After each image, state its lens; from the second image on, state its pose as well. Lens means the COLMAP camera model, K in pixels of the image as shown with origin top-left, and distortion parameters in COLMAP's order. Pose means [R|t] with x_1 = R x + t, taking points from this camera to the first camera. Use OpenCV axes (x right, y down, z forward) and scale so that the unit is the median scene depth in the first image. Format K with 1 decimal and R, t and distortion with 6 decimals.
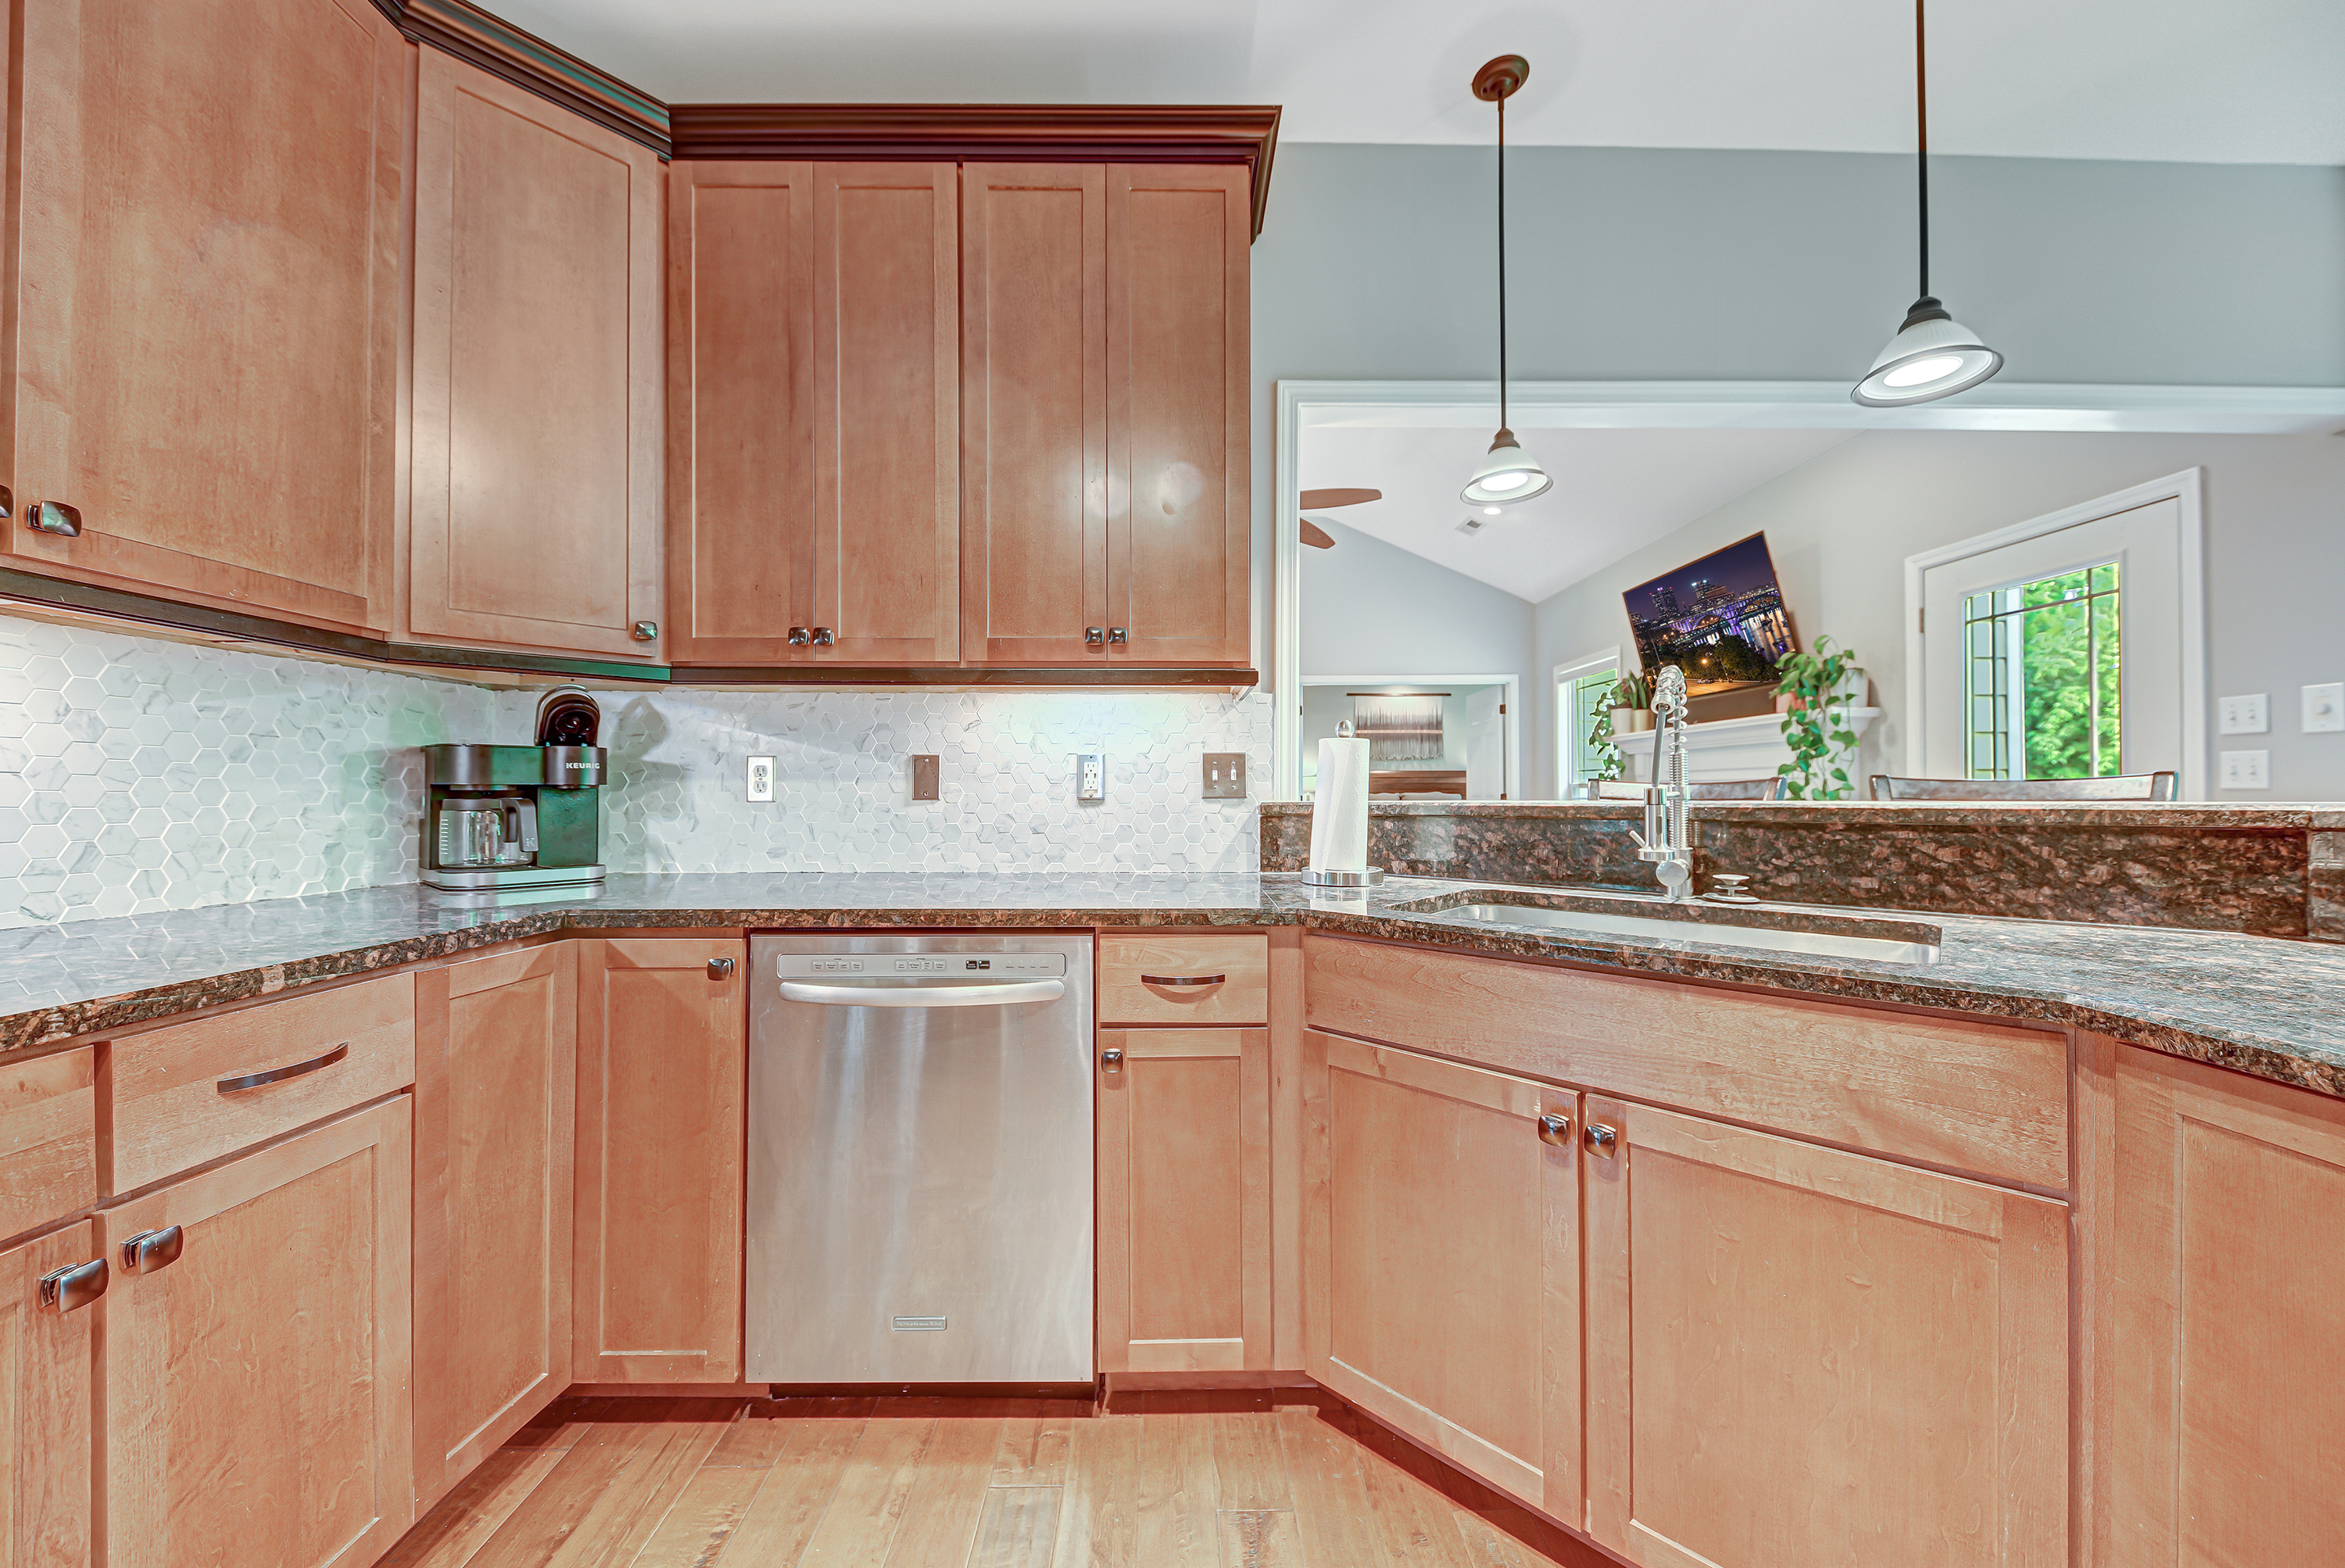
lens RADIAL K [[820.9, 0, 1166.0], [0, 820.9, 780.0], [0, 0, 1]] dist [0.008626, -0.005999]
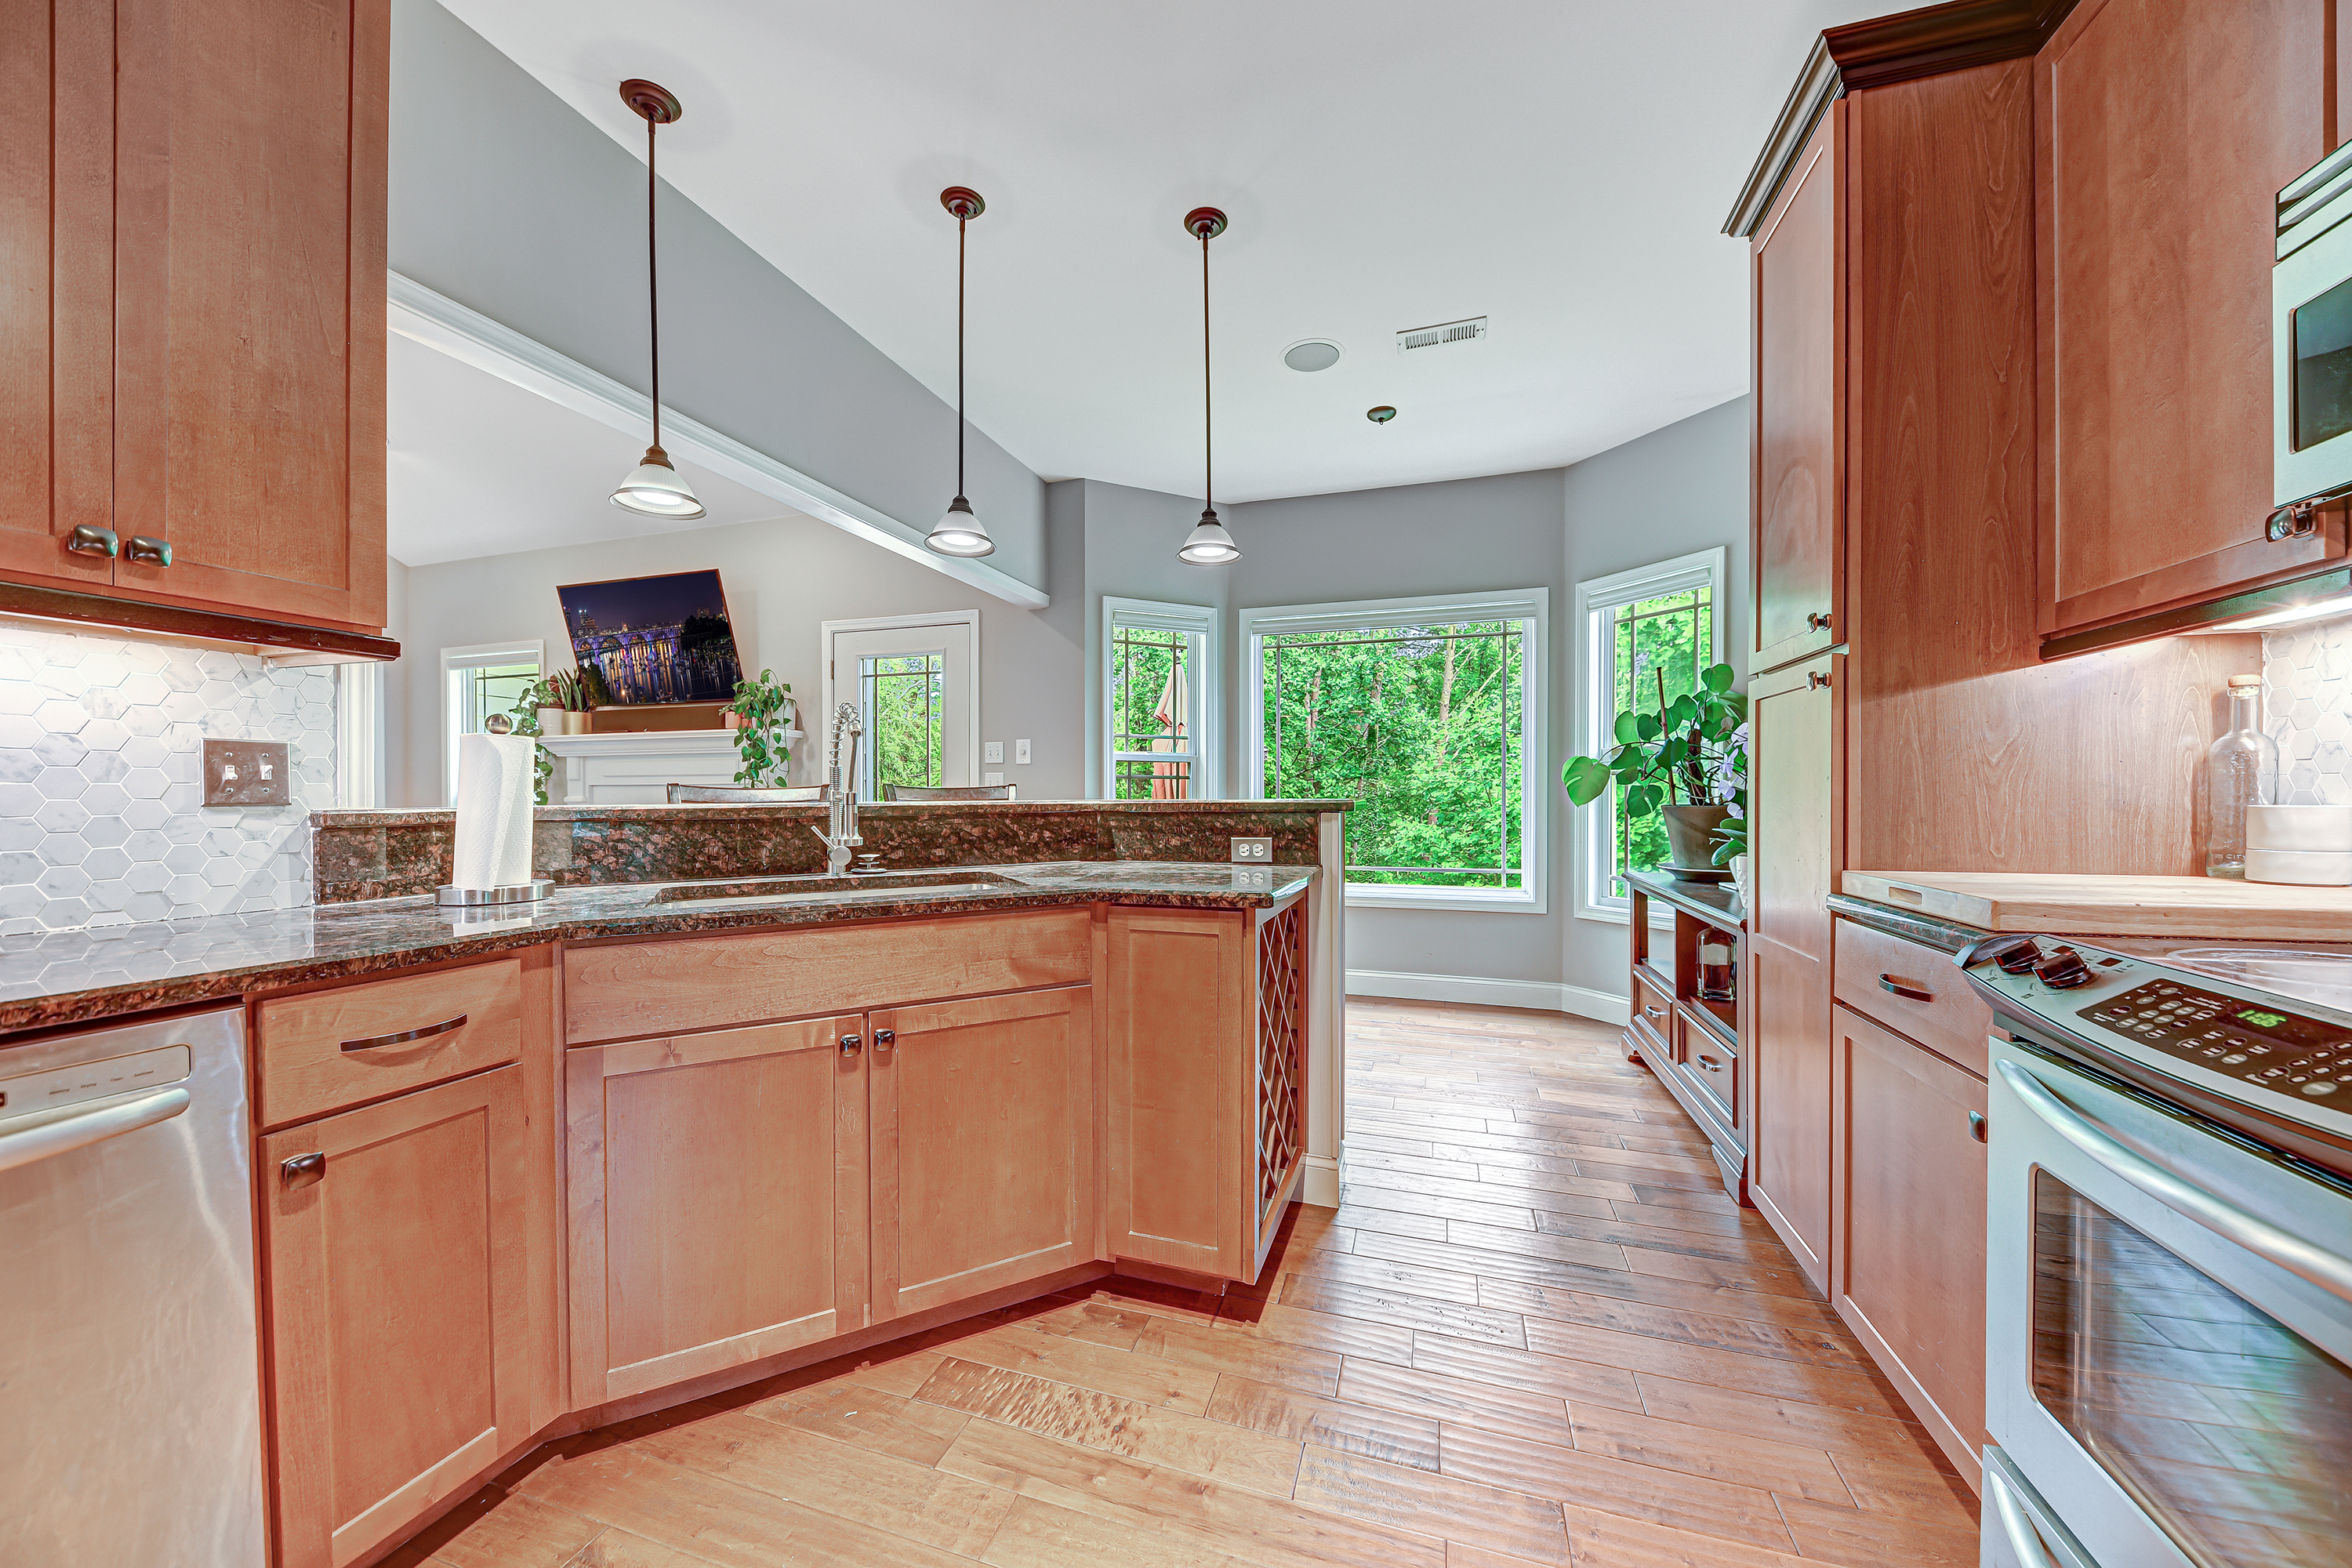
lens RADIAL K [[820.0, 0, 1172.5], [0, 820.0, 796.5], [0, 0, 1]] dist [0.009324, -0.005663]
pose [[0.328810, -0.002556, 0.944393, -0.458655], [-0.011326, 0.999914, 0.006649, 0.001341], [-0.944328, -0.012882, 0.328753, 0.046815]]
